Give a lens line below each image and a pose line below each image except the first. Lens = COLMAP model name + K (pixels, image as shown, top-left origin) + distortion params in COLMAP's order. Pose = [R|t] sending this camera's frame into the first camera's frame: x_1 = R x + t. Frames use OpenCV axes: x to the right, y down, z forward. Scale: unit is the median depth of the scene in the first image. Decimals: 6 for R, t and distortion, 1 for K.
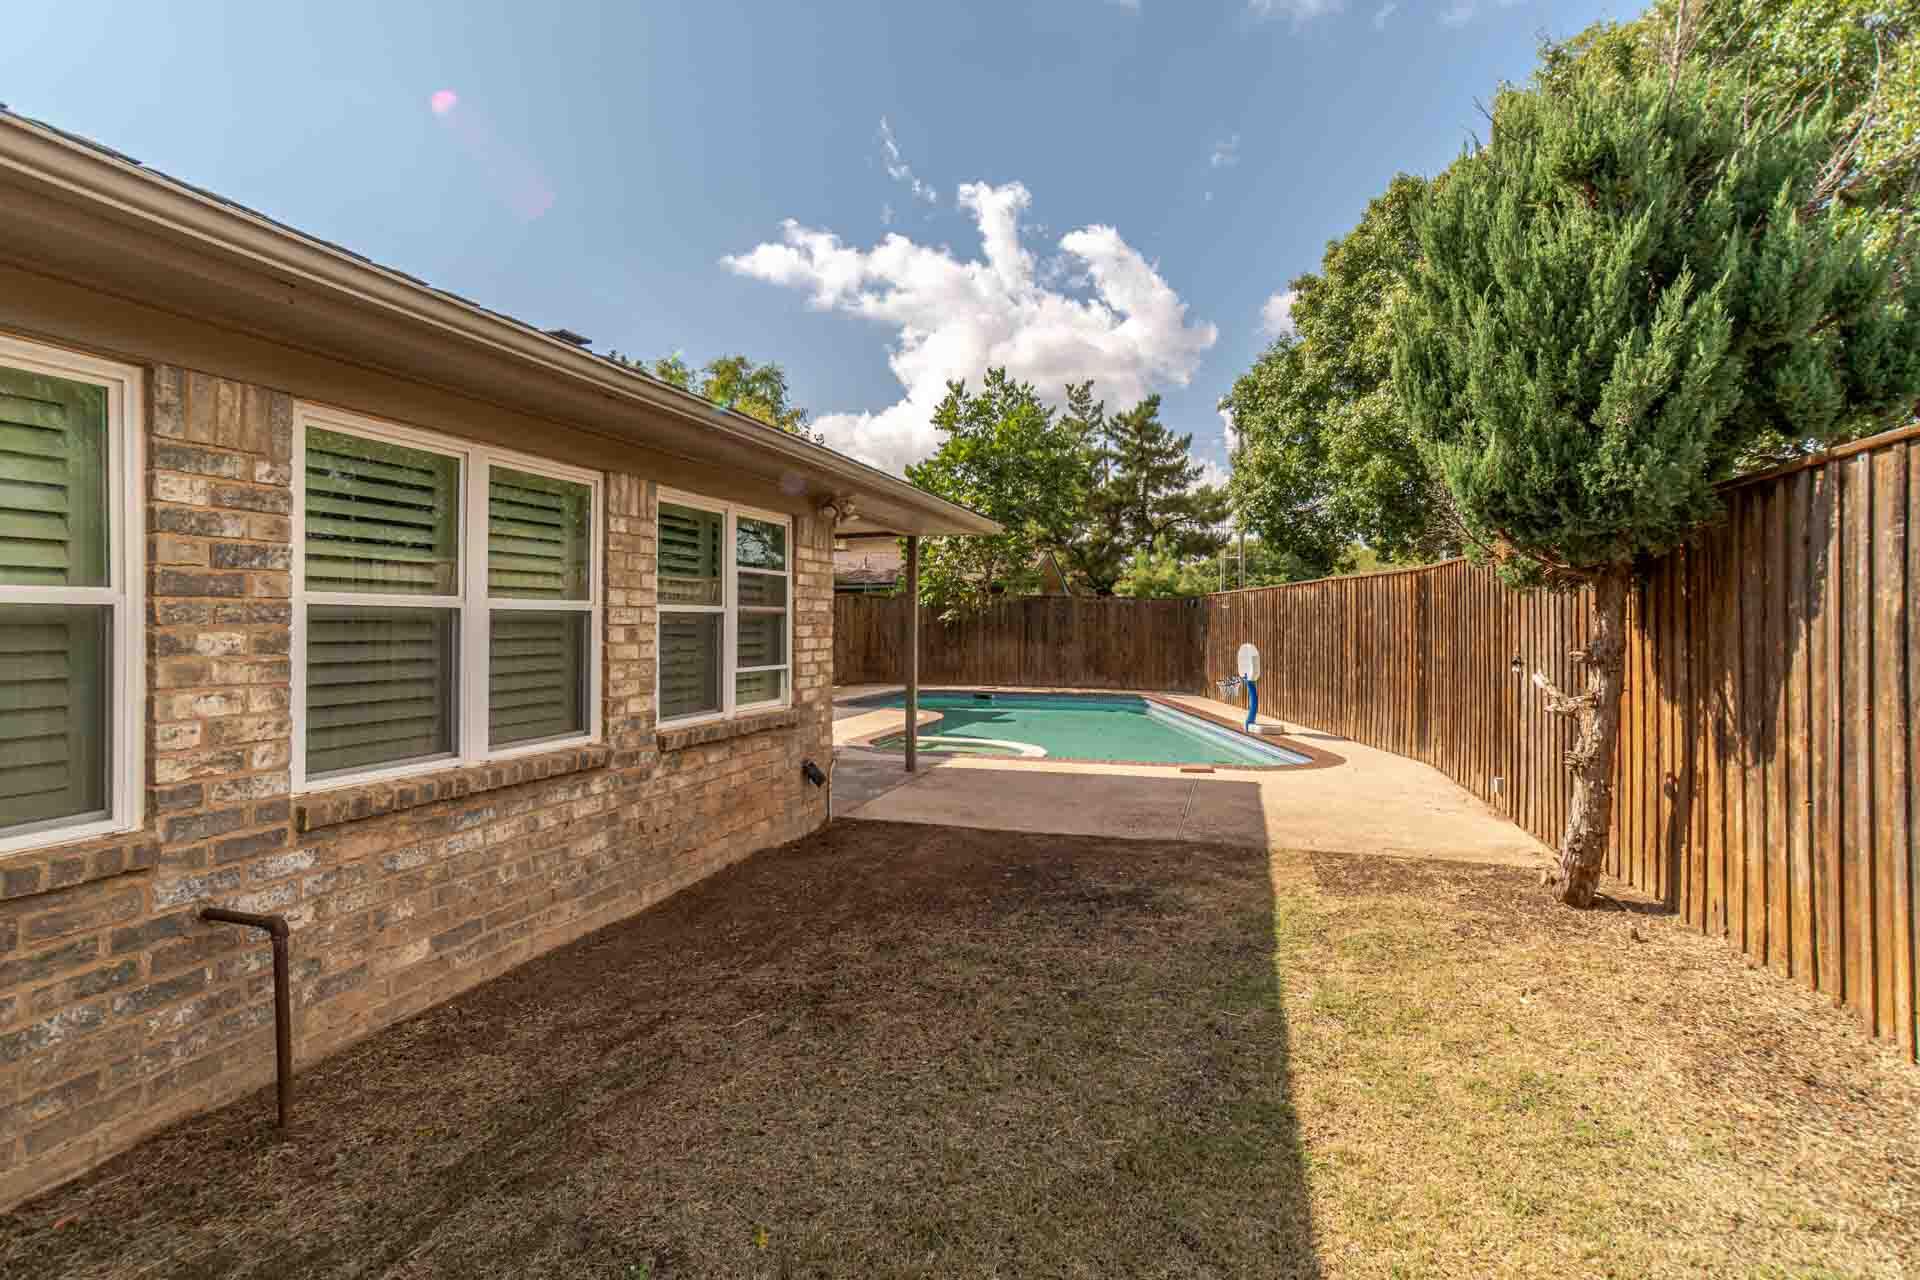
lens RADIAL K [[1035.5, 0, 959.5], [0, 1035.5, 612.4], [0, 0, 1]] dist [-0.147125, 0.079150]
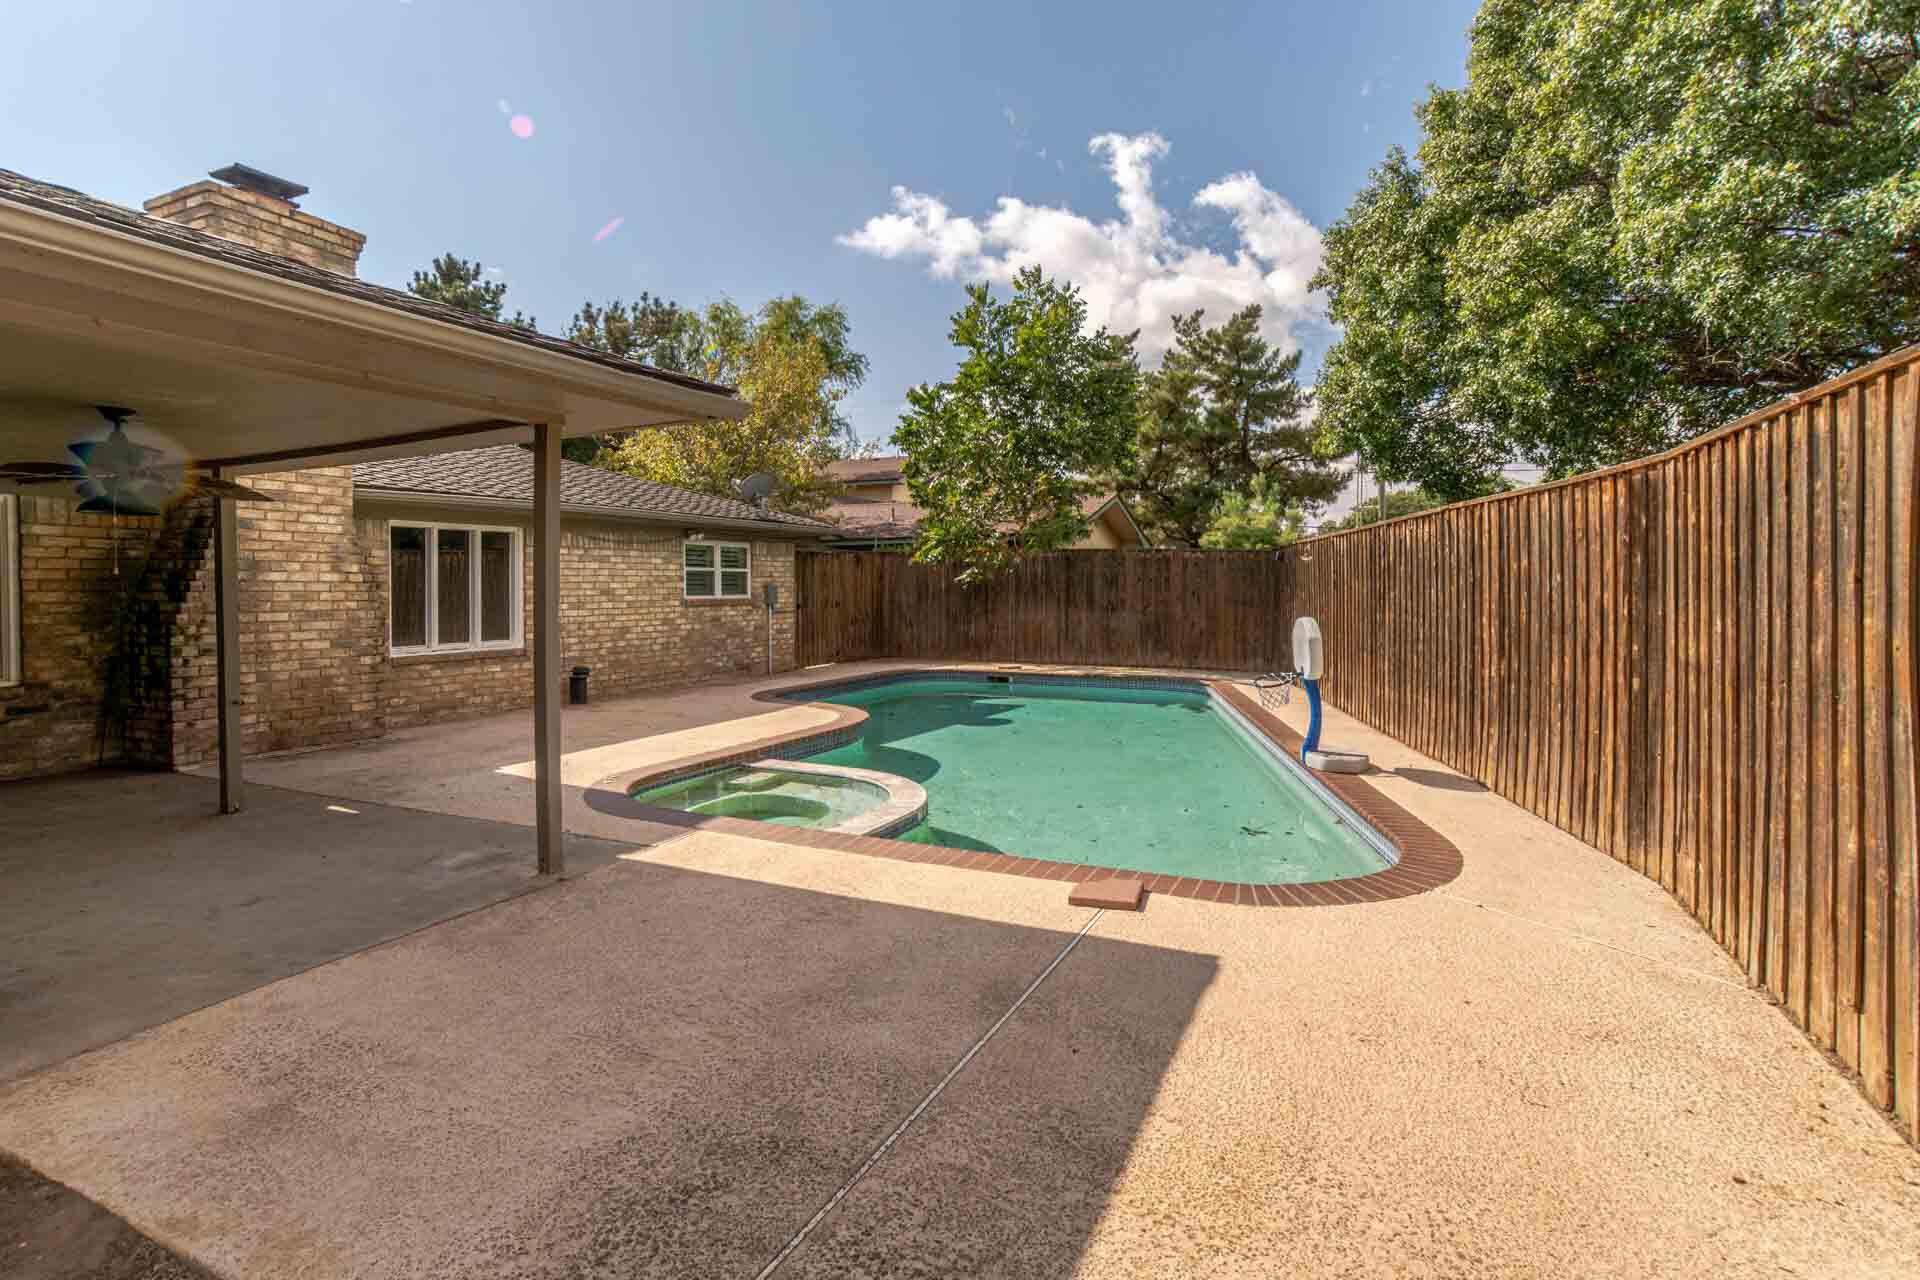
lens RADIAL K [[961.3, 0, 951.0], [0, 961.3, 596.5], [0, 0, 1]] dist [-0.092203, 0.060127]
pose [[0.983330, -0.006910, -0.181701, 0.107641], [0.011141, 0.999690, 0.022271, 0.002323], [0.181490, -0.023924, 0.983102, 0.250406]]
